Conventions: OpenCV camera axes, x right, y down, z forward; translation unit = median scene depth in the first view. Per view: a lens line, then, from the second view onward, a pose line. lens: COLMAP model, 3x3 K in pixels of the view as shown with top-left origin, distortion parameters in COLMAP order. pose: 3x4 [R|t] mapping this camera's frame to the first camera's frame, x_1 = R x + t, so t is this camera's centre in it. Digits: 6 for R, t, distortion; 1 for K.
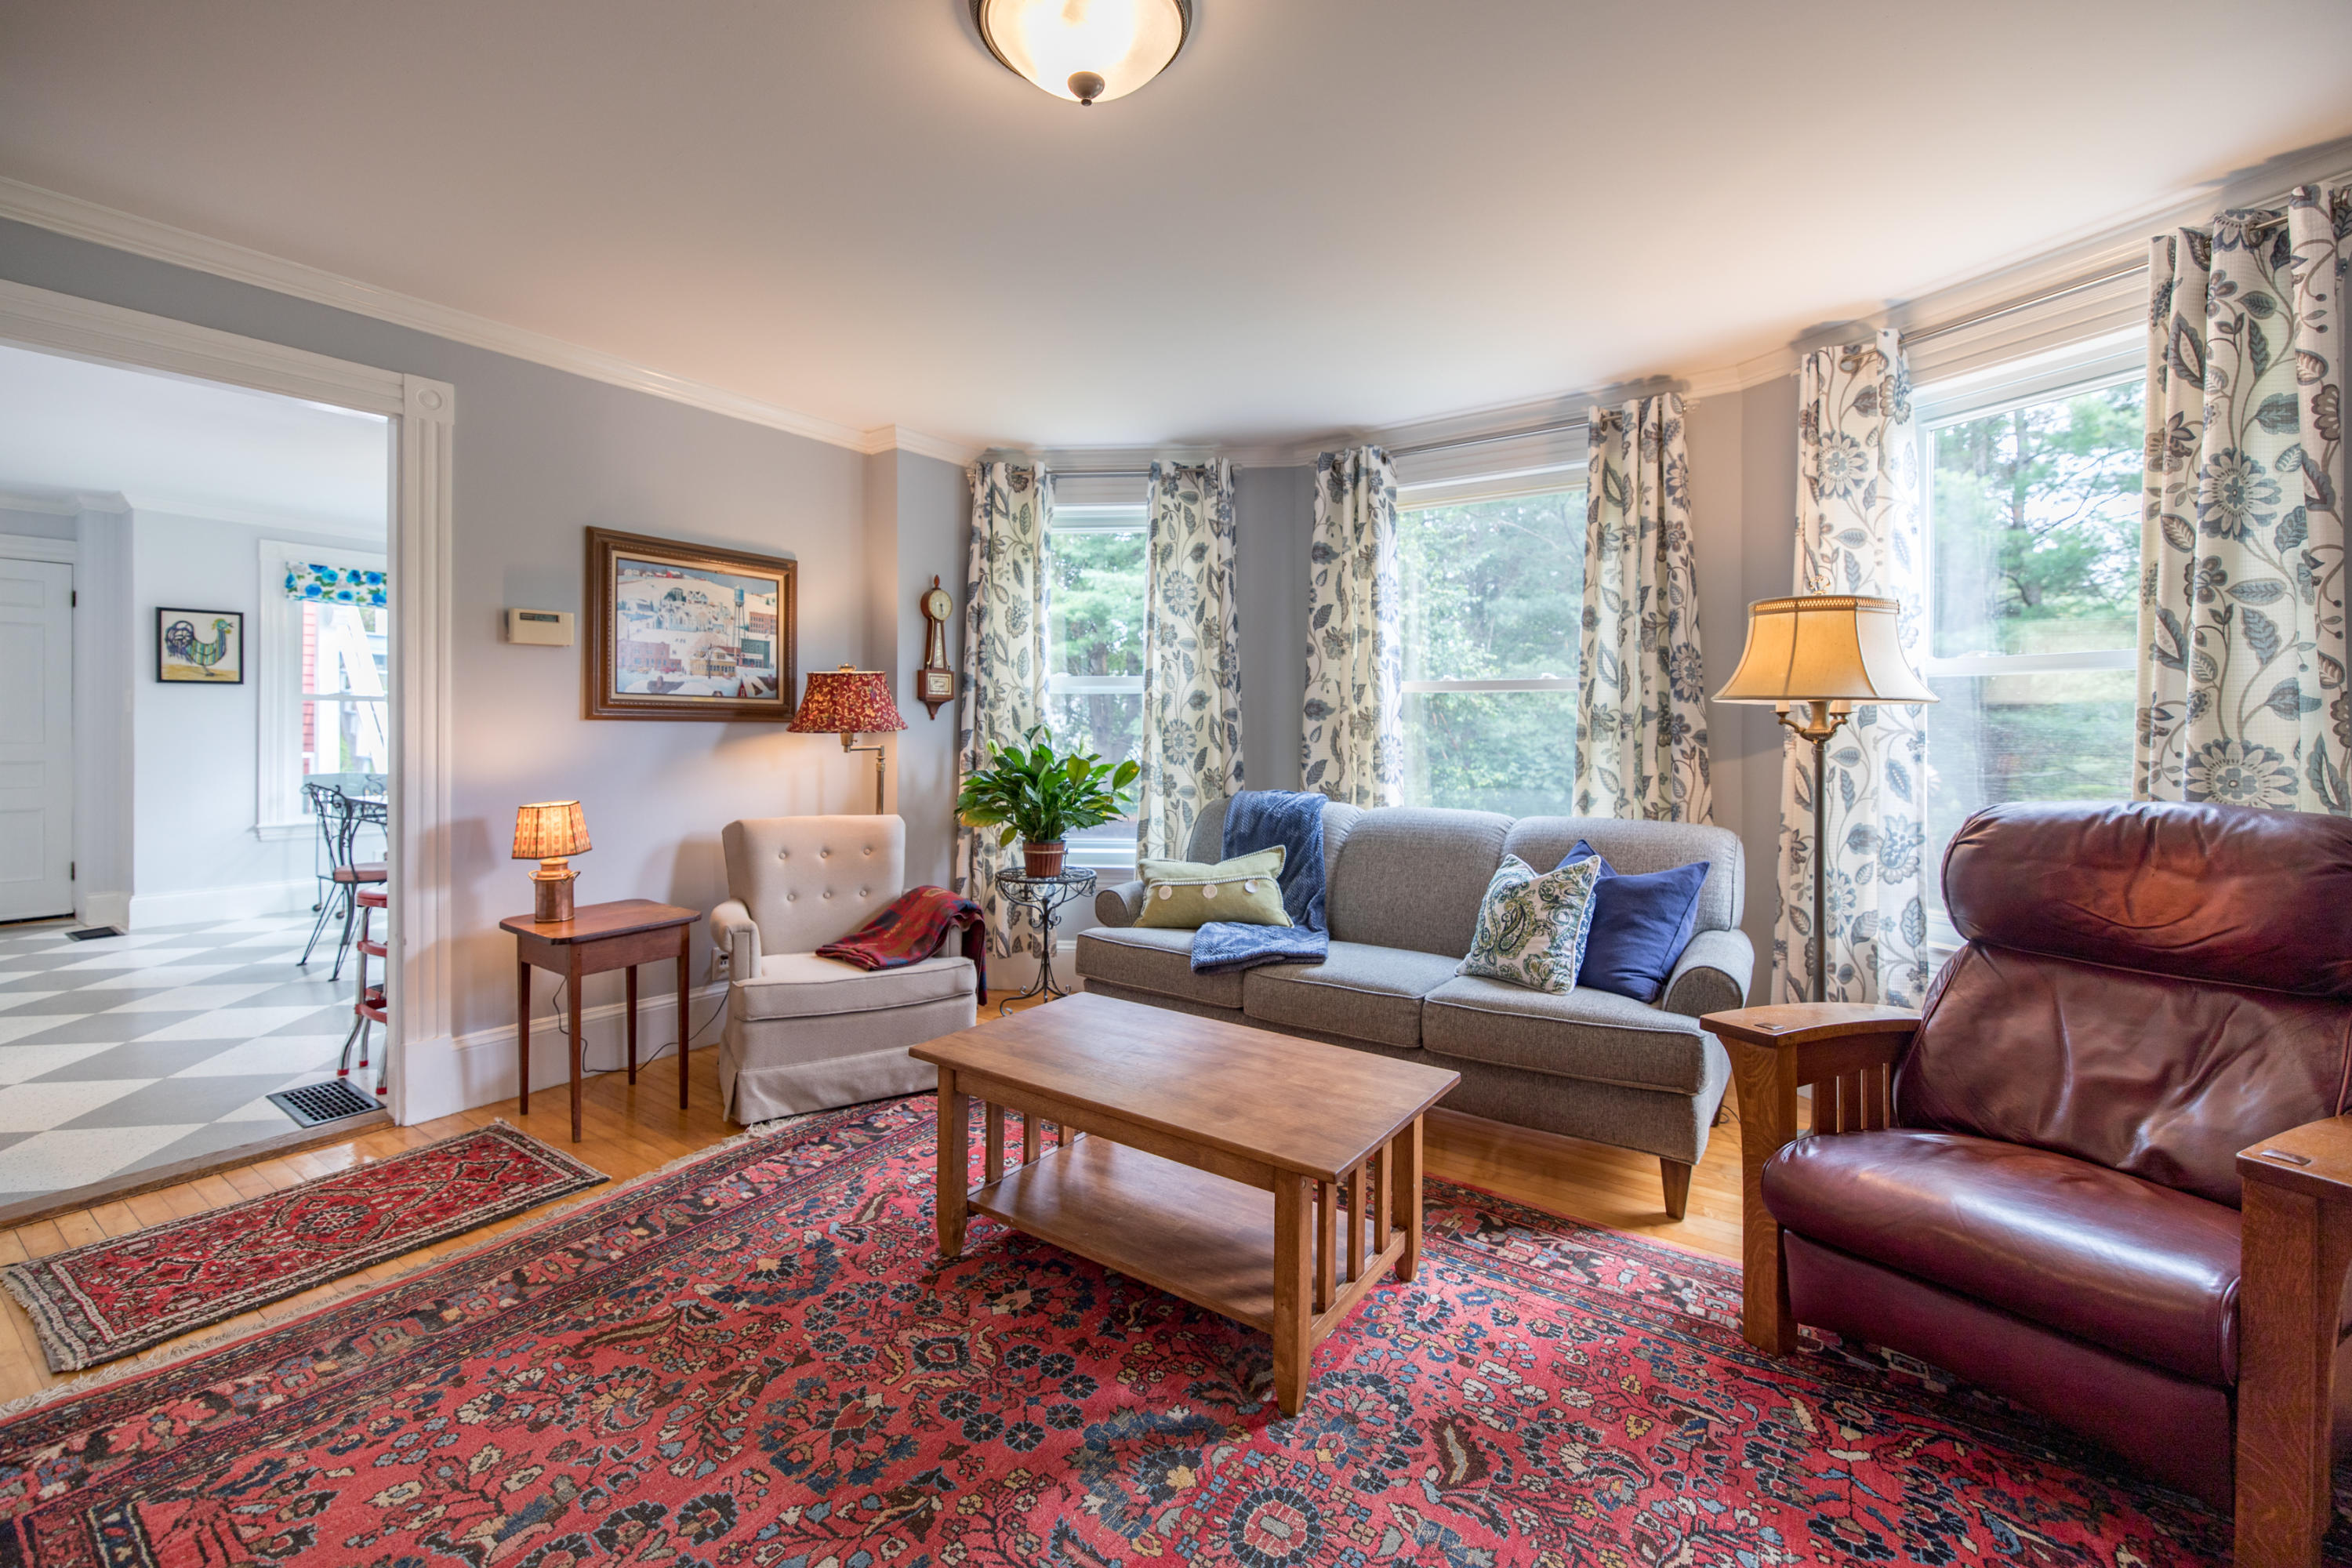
lens RADIAL K [[990.5, 0, 1164.6], [0, 990.5, 722.9], [0, 0, 1]] dist [-0.000008, -0.000033]
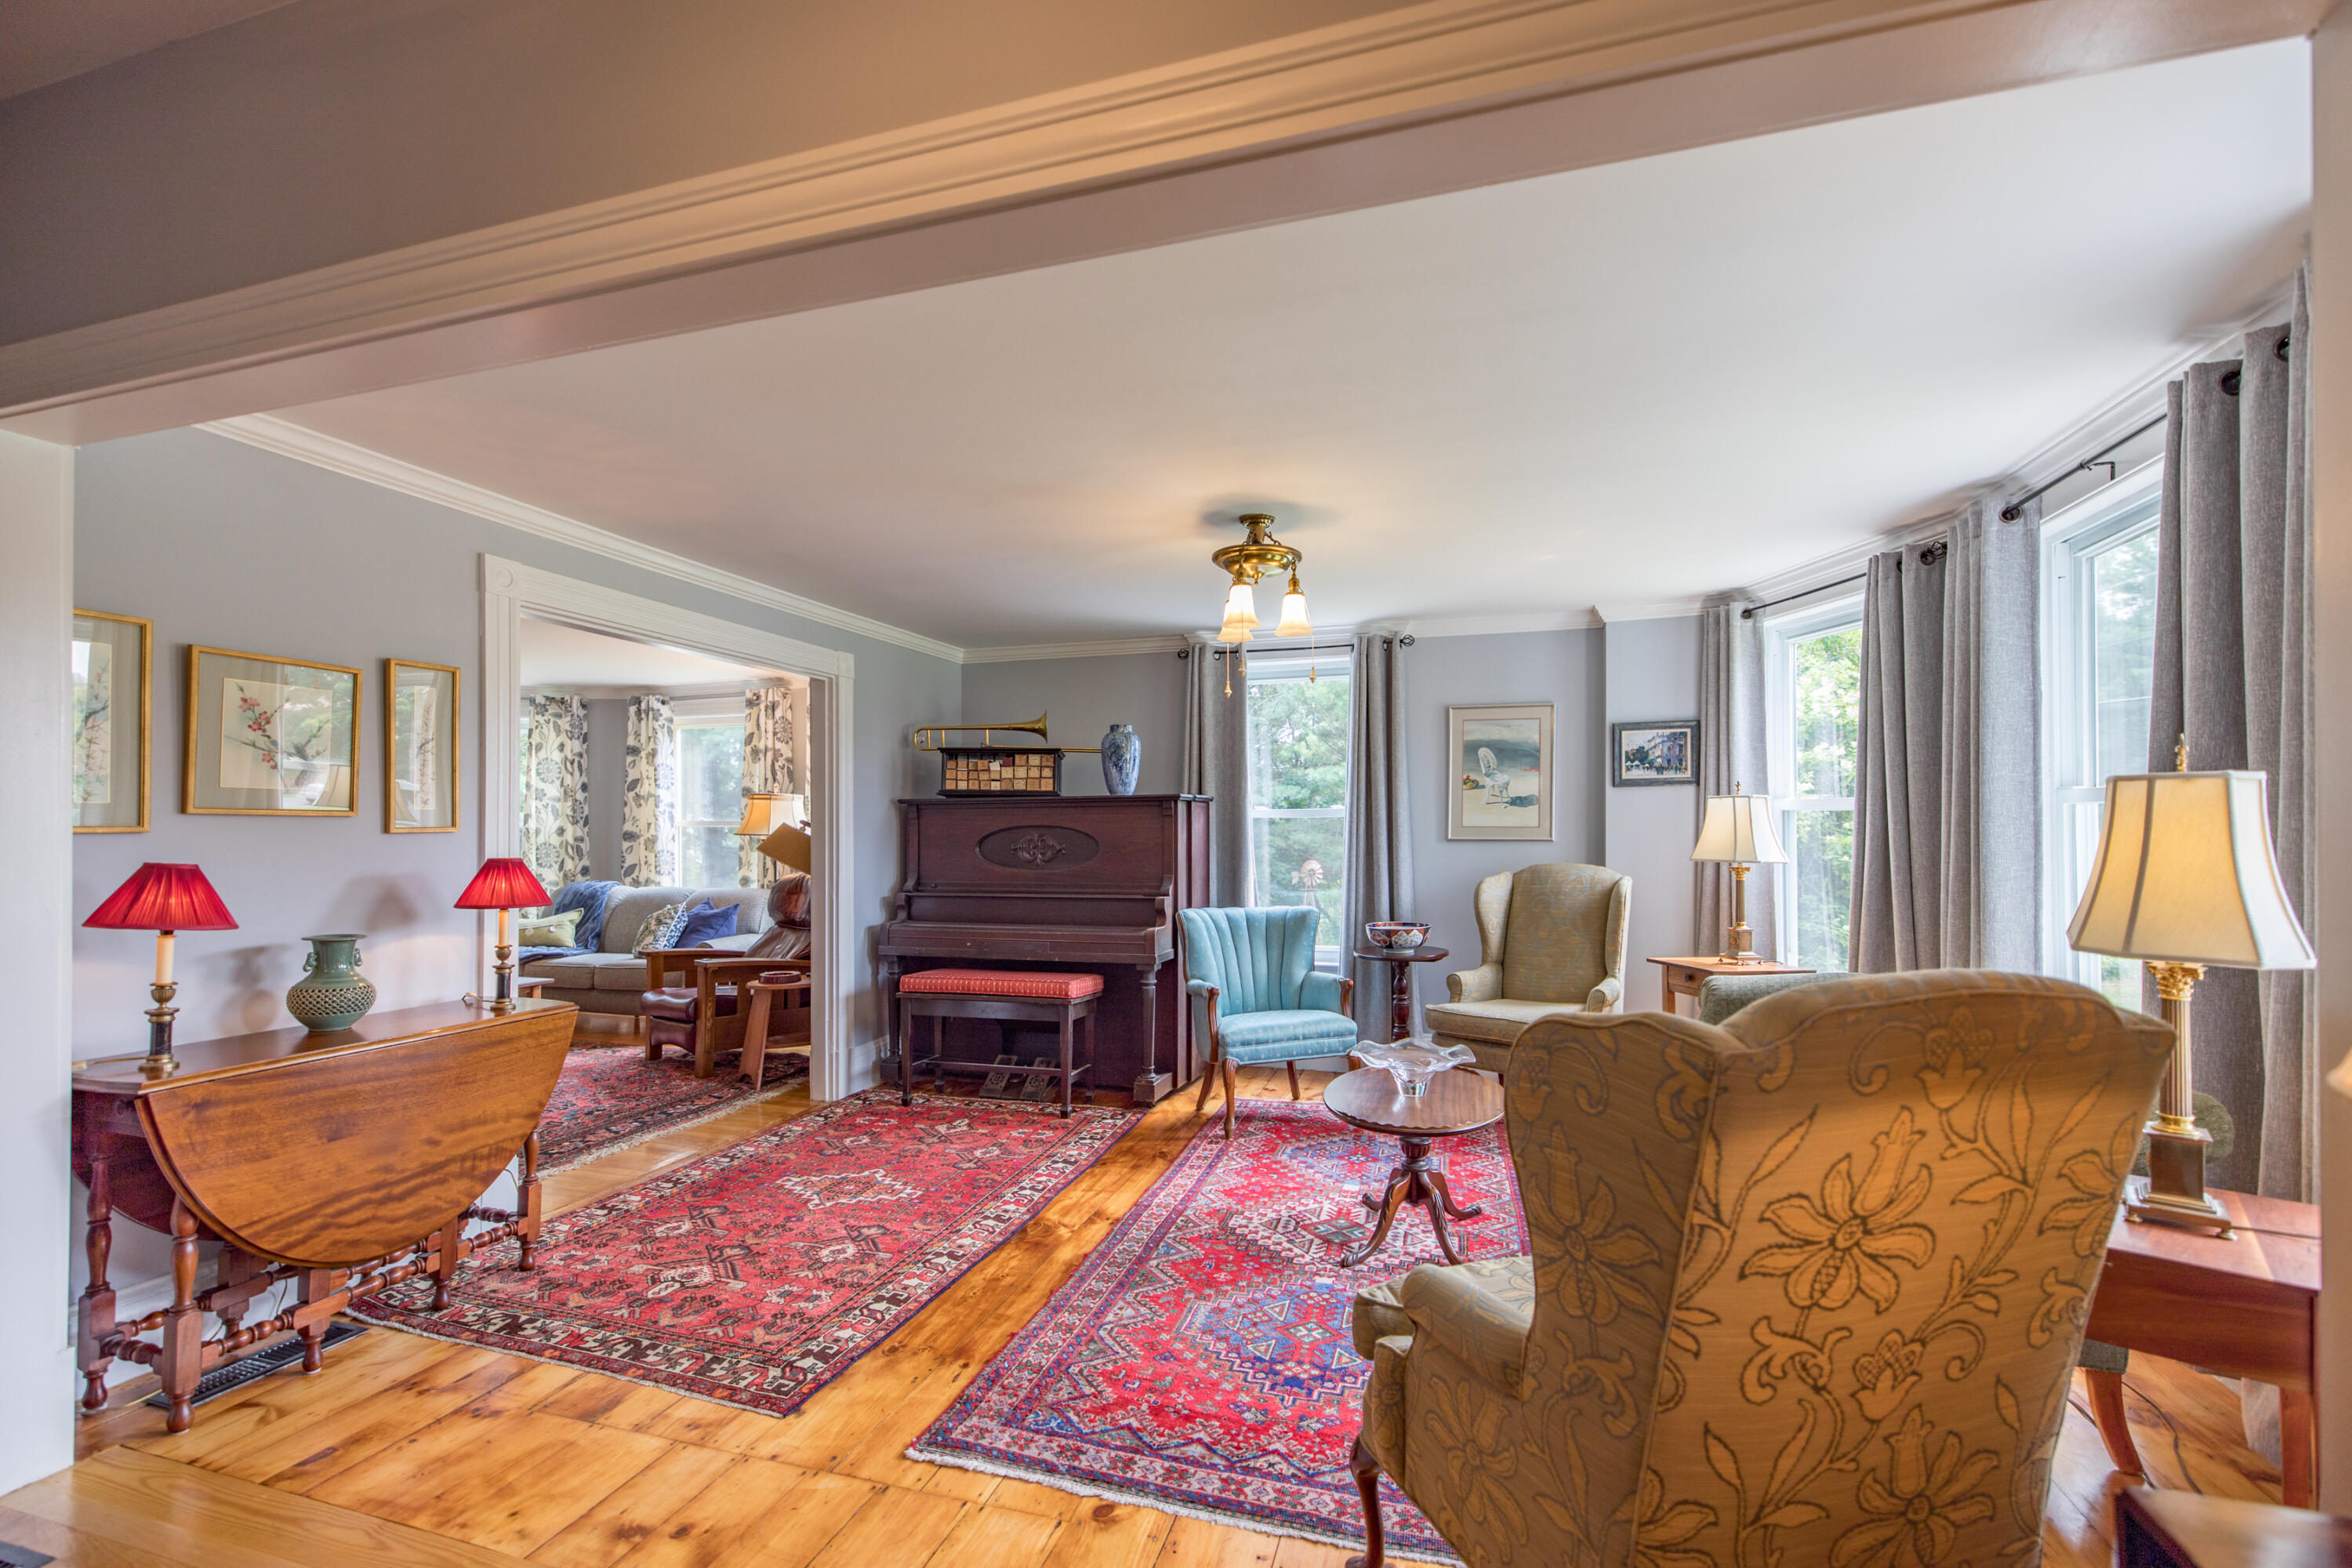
lens RADIAL K [[990.5, 0, 1179.3], [0, 990.5, 823.5], [0, 0, 1]] dist [-0.000008, -0.000033]
pose [[0.950317, -0.003608, 0.311263, 0.544828], [0.007938, 0.999889, -0.012645, -0.006080], [-0.311182, 0.014487, 0.950240, -1.039334]]
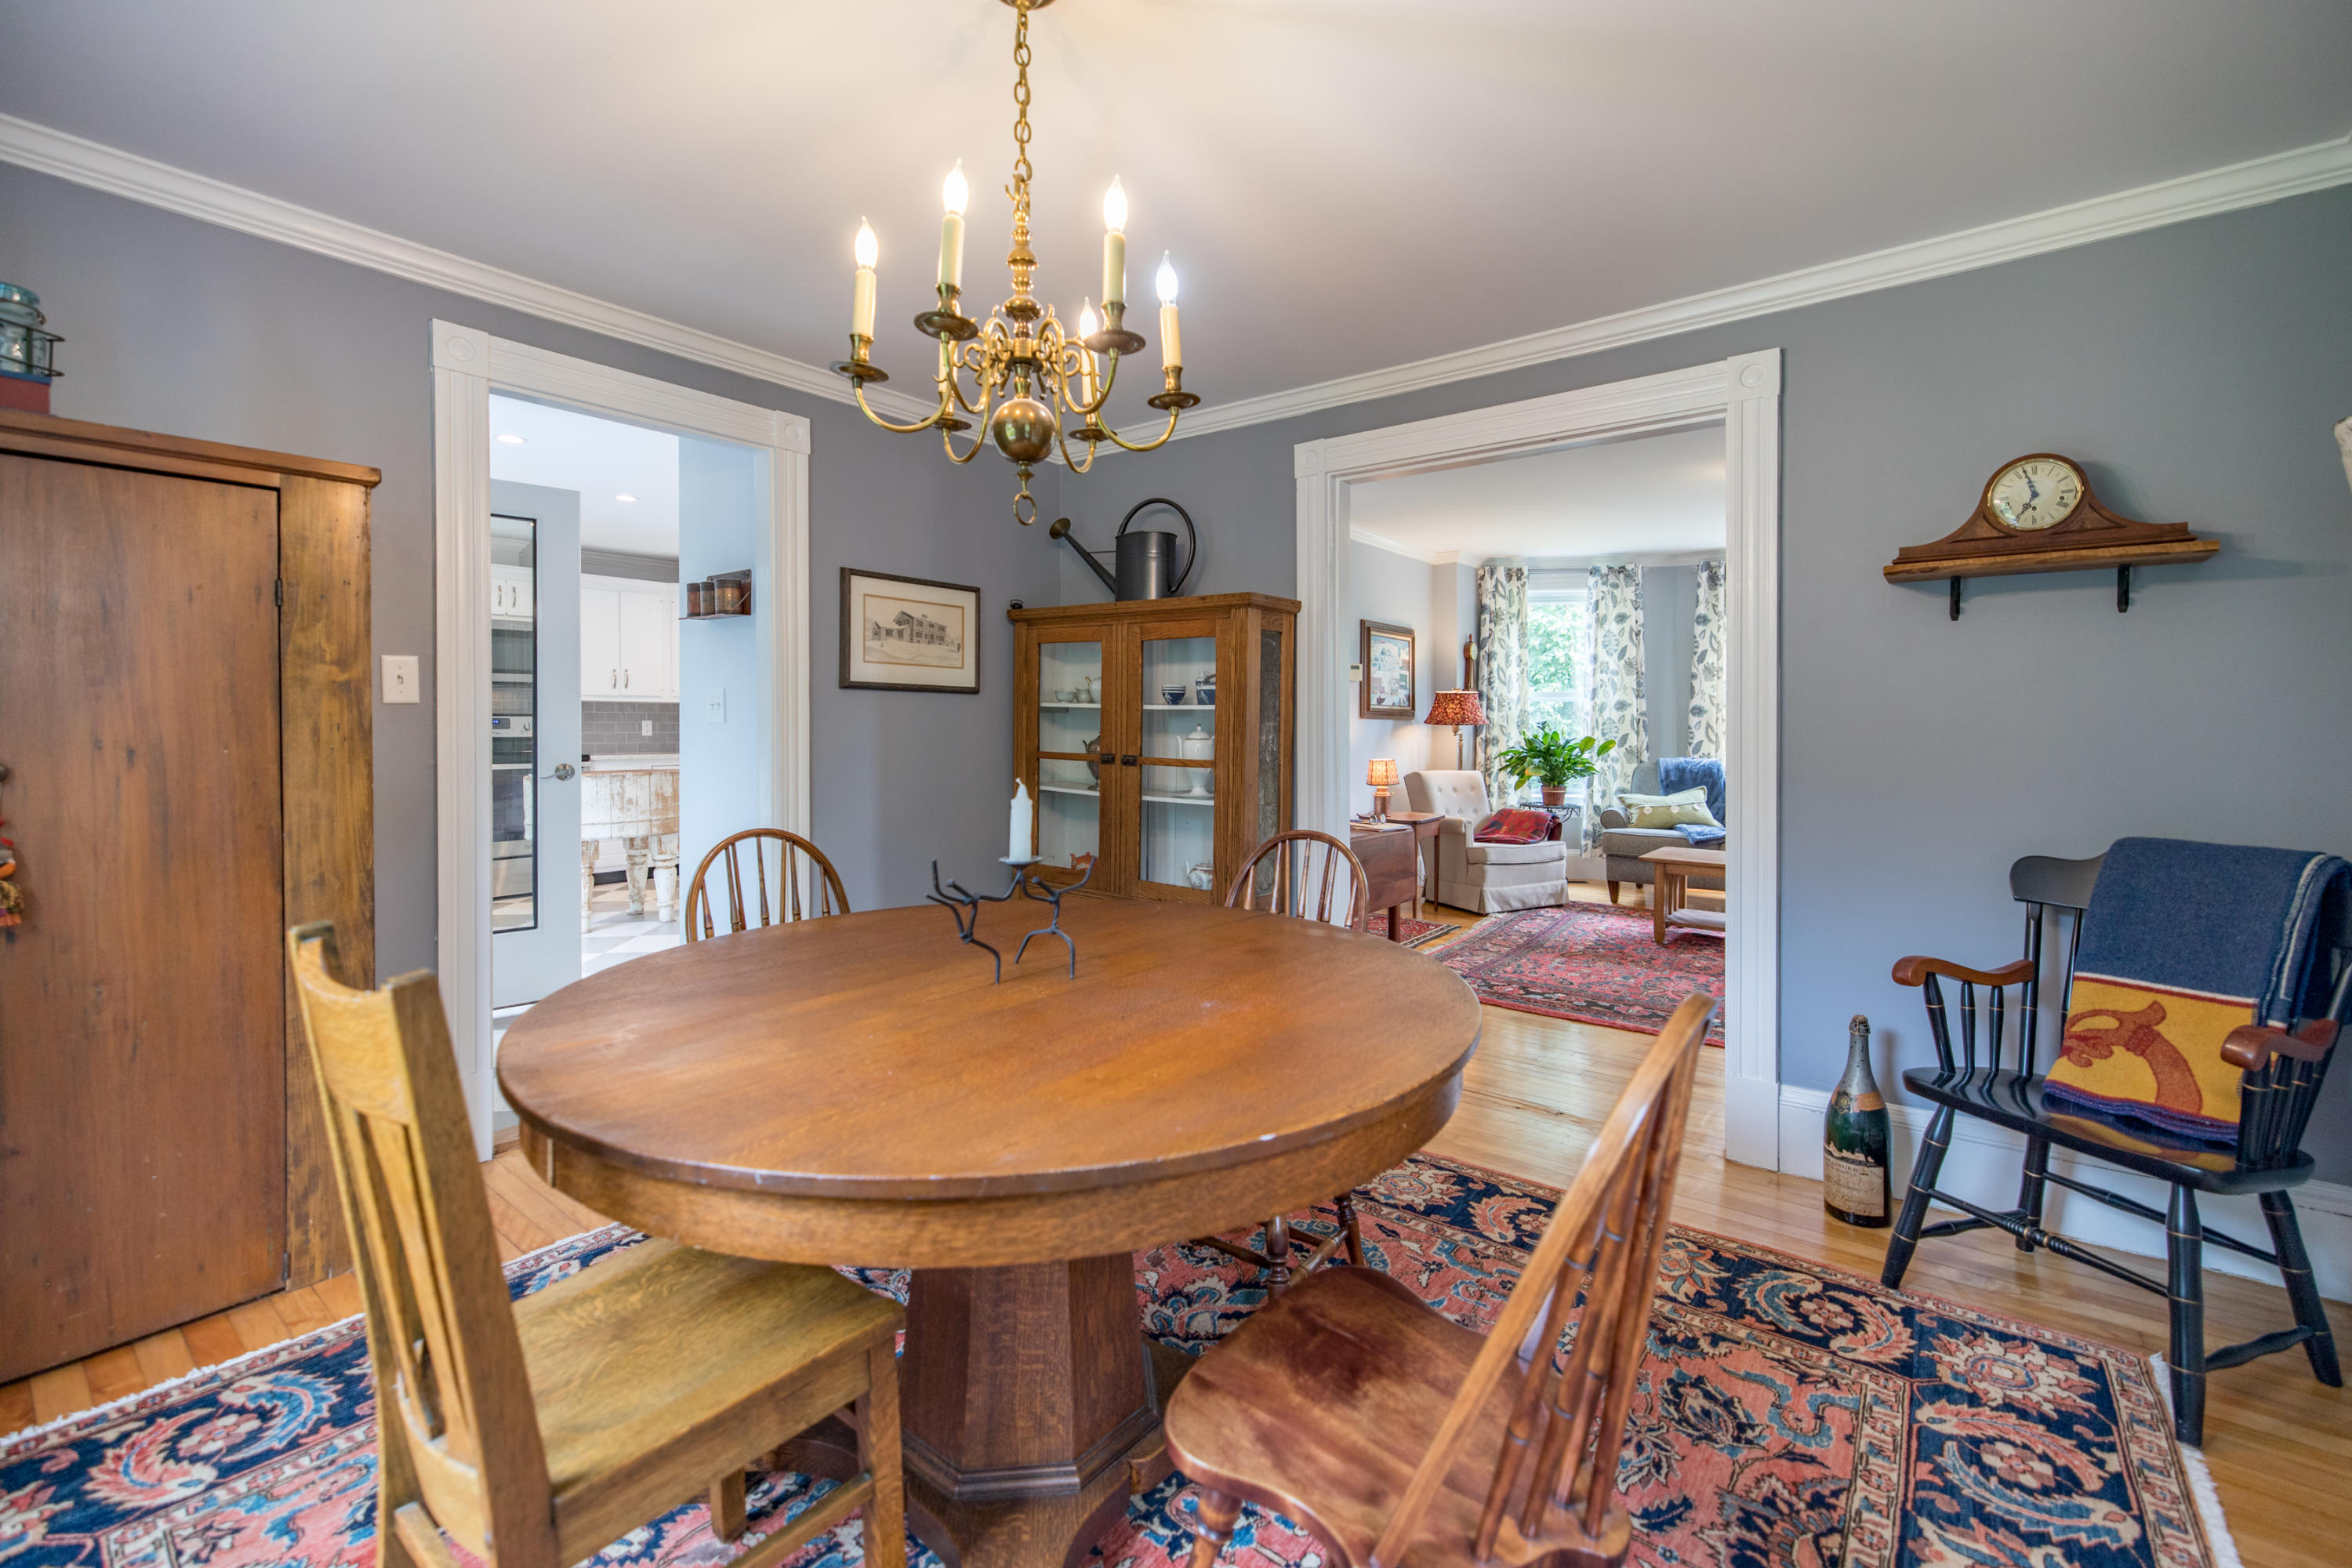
lens RADIAL K [[990.5, 0, 1154.0], [0, 990.5, 730.0], [0, 0, 1]] dist [-0.000008, -0.000033]
pose [[0.998756, -0.002674, -0.049790, -0.699537], [0.003139, 0.999952, 0.009251, 0.000389], [0.049763, -0.009396, 0.998717, -0.755936]]
